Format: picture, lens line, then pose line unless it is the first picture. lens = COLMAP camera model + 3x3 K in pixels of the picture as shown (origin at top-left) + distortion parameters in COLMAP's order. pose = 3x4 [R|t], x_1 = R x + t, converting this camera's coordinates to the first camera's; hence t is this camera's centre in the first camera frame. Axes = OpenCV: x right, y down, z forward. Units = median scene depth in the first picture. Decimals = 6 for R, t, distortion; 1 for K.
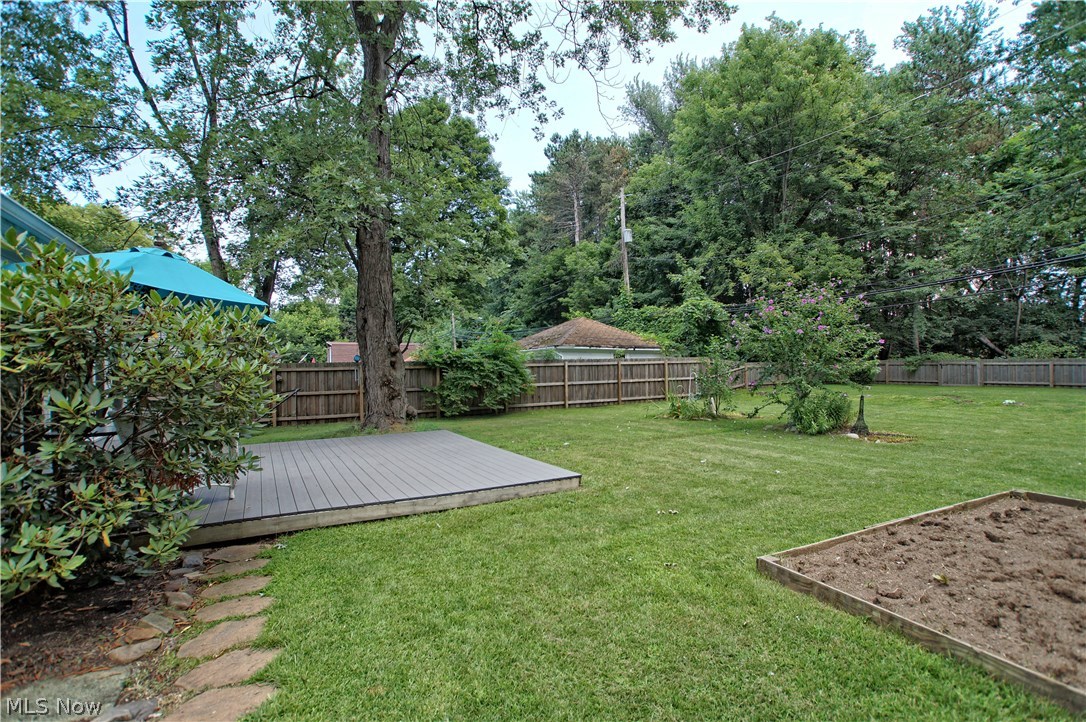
lens RADIAL K [[534.3, 0, 543.0], [0, 534.3, 361.0], [0, 0, 1]] dist [-0.073661, 0.038652]
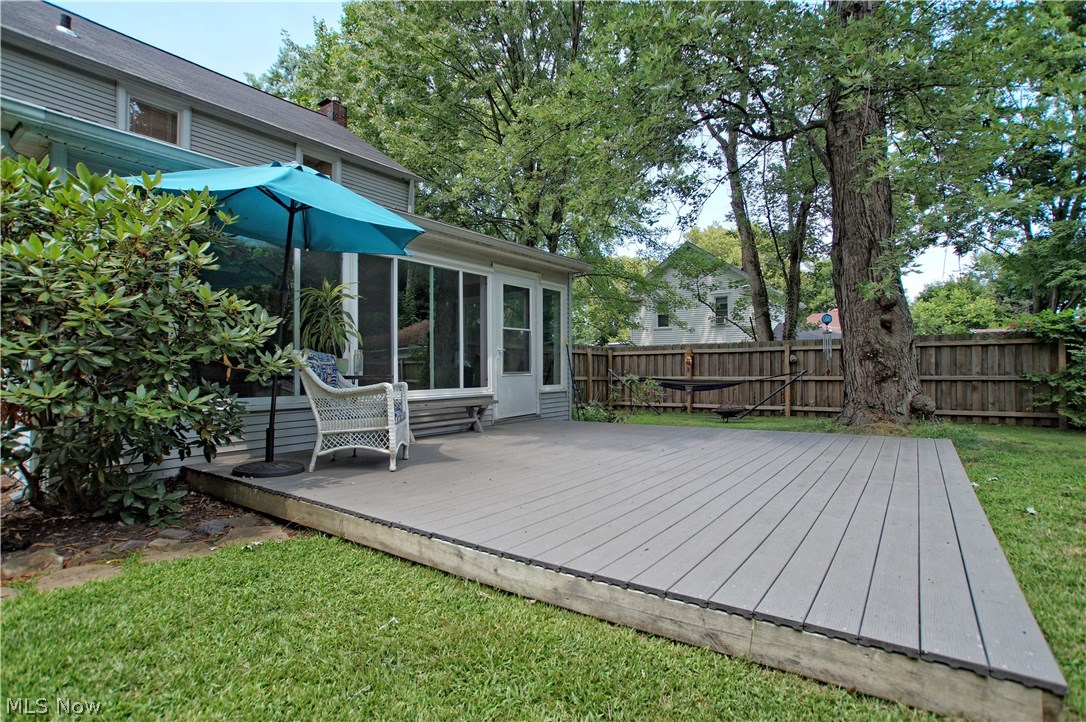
lens RADIAL K [[534.3, 0, 543.0], [0, 534.3, 361.0], [0, 0, 1]] dist [-0.073661, 0.038652]
pose [[0.437557, -0.003548, -0.899184, 0.074098], [0.006678, 0.999977, -0.000696, 0.039129], [0.899166, -0.005700, 0.437571, 0.325619]]
